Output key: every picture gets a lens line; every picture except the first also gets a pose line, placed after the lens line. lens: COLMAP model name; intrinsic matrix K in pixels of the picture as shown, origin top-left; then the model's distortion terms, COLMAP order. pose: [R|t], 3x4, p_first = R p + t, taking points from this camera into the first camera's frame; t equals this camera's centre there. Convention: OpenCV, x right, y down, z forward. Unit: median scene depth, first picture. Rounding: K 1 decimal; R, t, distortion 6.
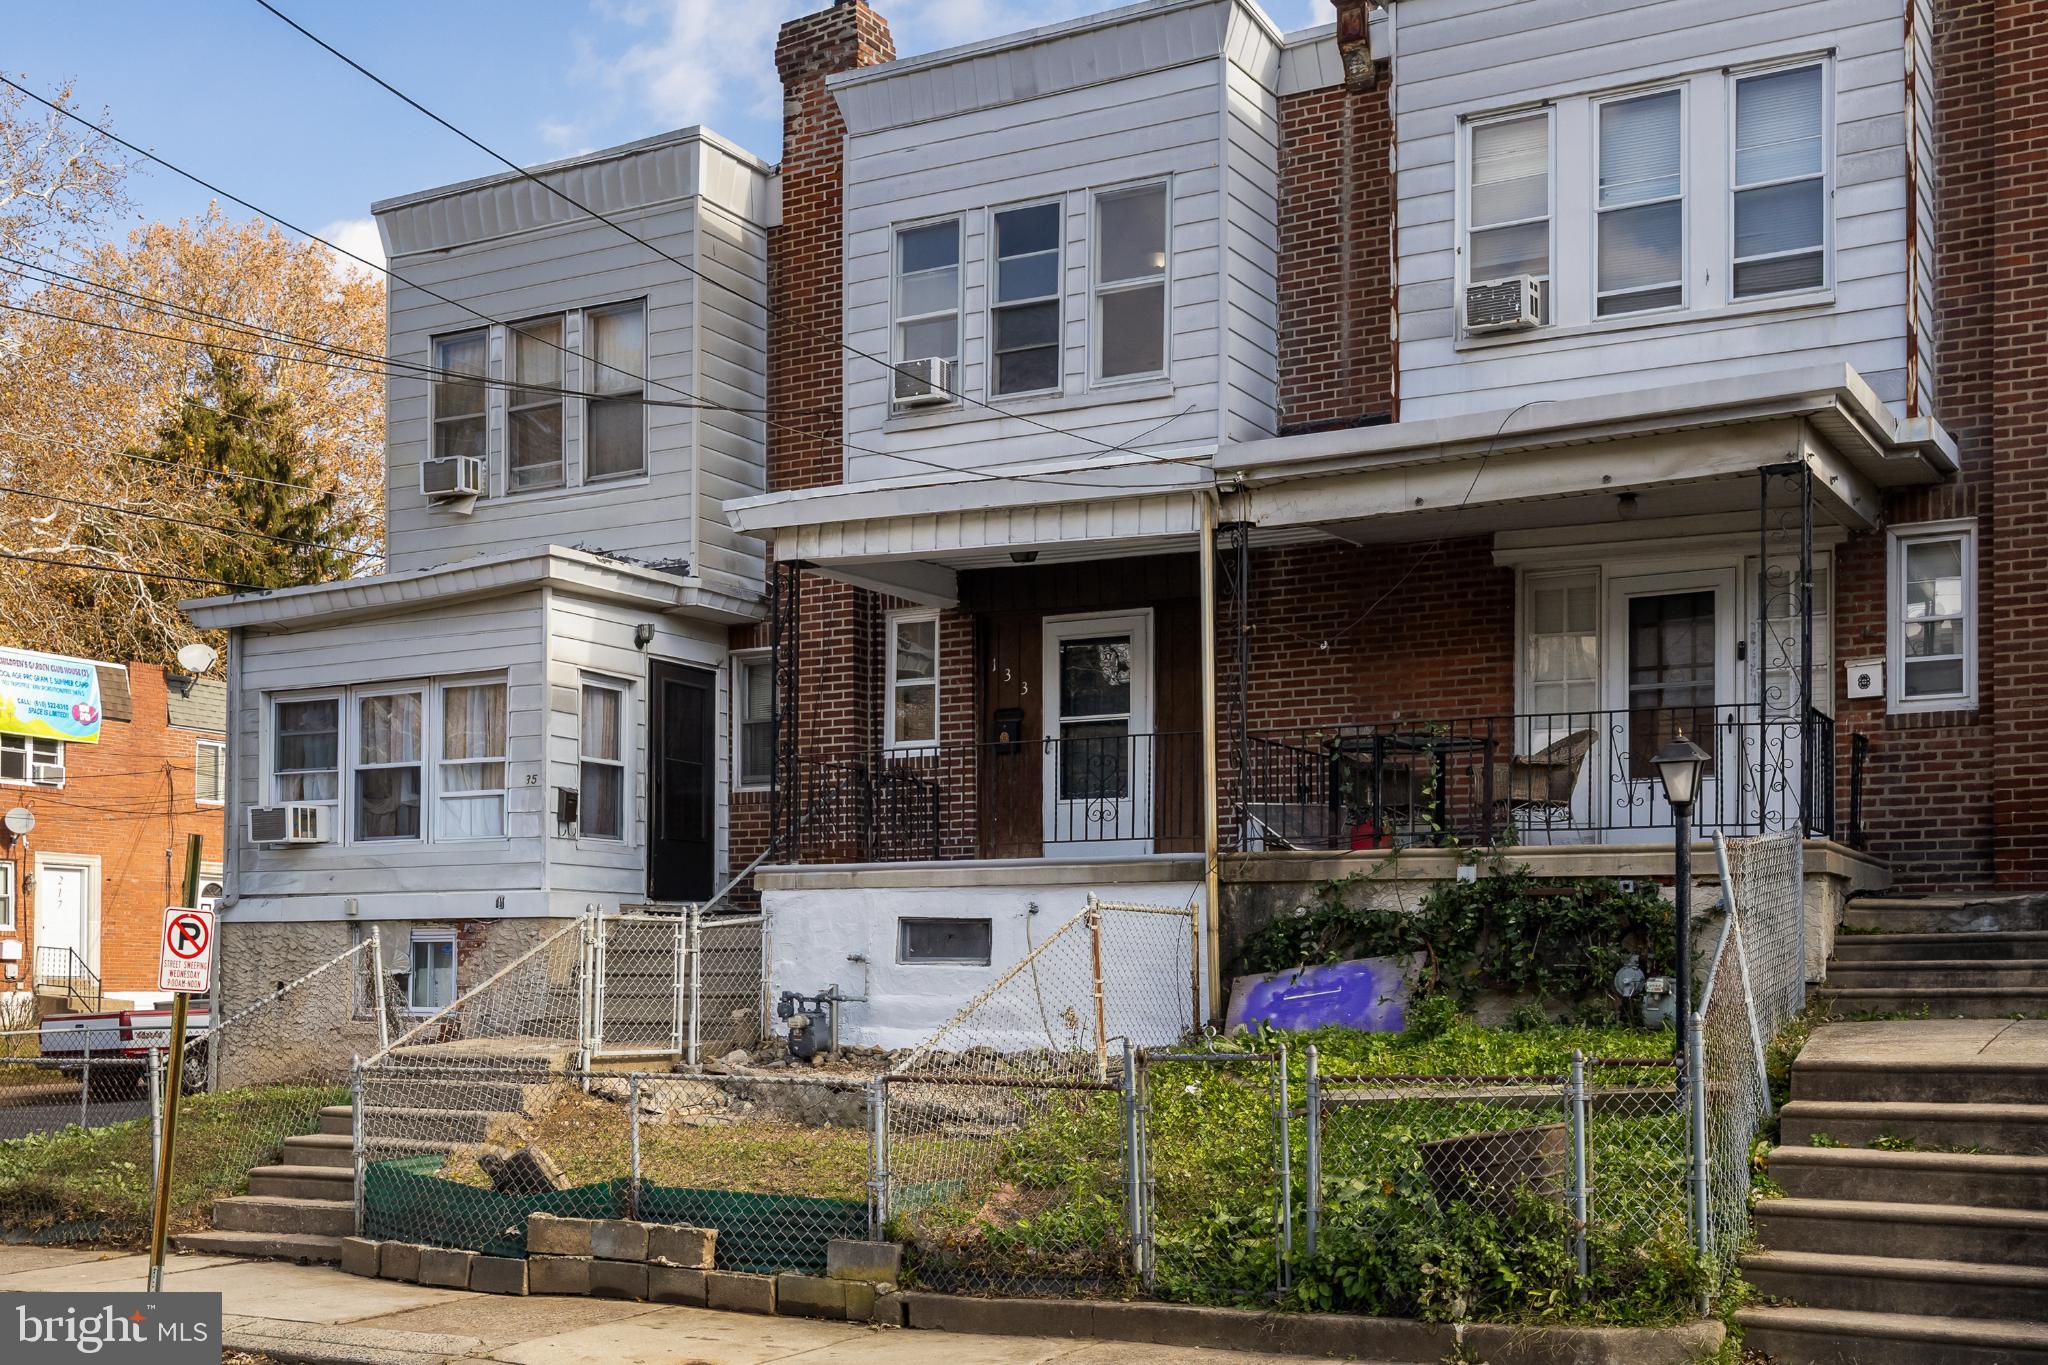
lens RADIAL K [[1407.4, 0, 1024.7], [0, 1407.4, 683.0], [0, 0, 1]] dist [-0.003051, 0.000910]
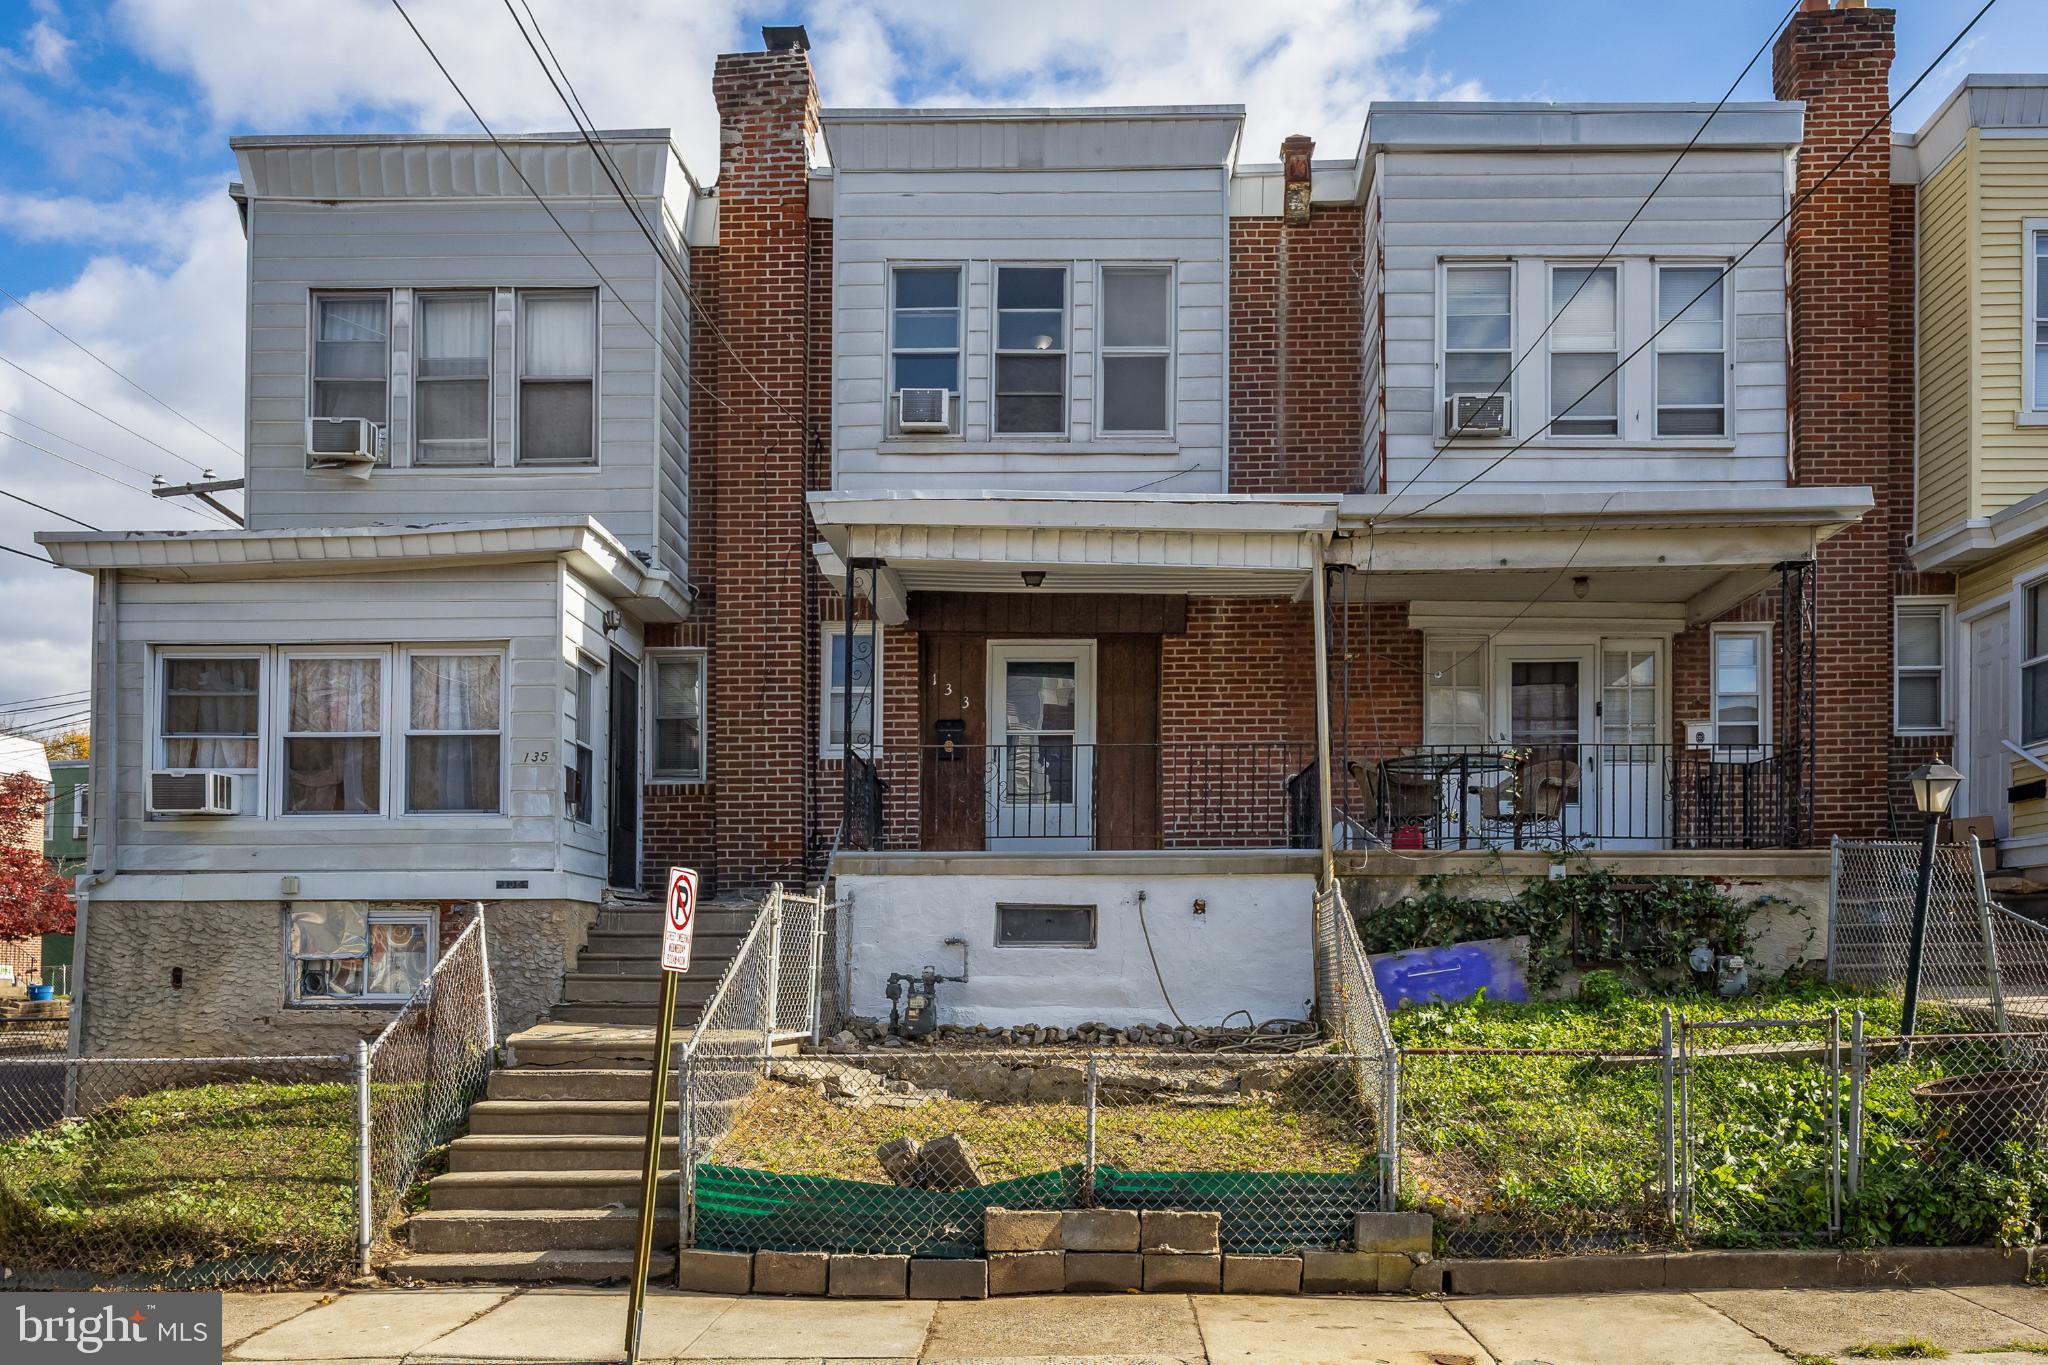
lens RADIAL K [[1156.9, 0, 1023.8], [0, 1156.9, 741.8], [0, 0, 1]] dist [-0.000149, -0.001553]
pose [[0.942038, 0.060953, 0.329923, -0.296555], [-0.065767, 0.997829, 0.003440, 0.033324], [-0.328997, -0.024939, 0.944001, 0.140754]]
